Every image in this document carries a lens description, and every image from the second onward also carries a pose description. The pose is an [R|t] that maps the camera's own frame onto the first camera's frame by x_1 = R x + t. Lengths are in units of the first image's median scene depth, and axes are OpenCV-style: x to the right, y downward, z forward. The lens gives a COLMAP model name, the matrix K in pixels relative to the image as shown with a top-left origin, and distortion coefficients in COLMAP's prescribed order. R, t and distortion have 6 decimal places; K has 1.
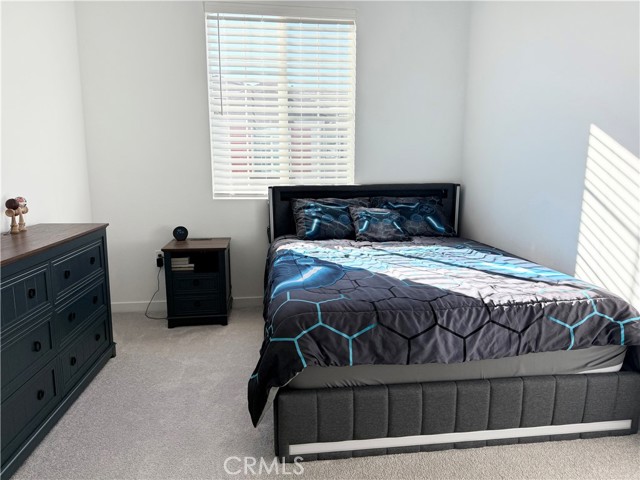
lens RADIAL K [[465.9, 0, 320.0], [0, 465.9, 240.0], [0, 0, 1]] dist [0.105173, -0.132790]
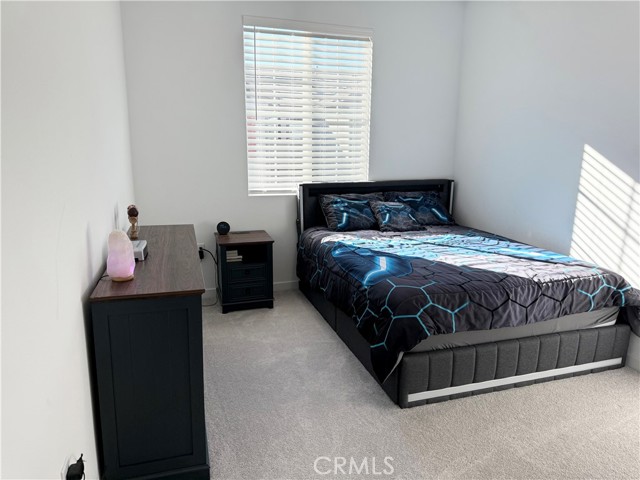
lens RADIAL K [[465.9, 0, 320.0], [0, 465.9, 240.0], [0, 0, 1]] dist [0.105173, -0.132790]
pose [[0.981188, -0.030578, 0.190617, -0.471943], [0.020676, 0.998342, 0.053723, -0.066929], [-0.191943, -0.048771, 0.980193, -0.202626]]
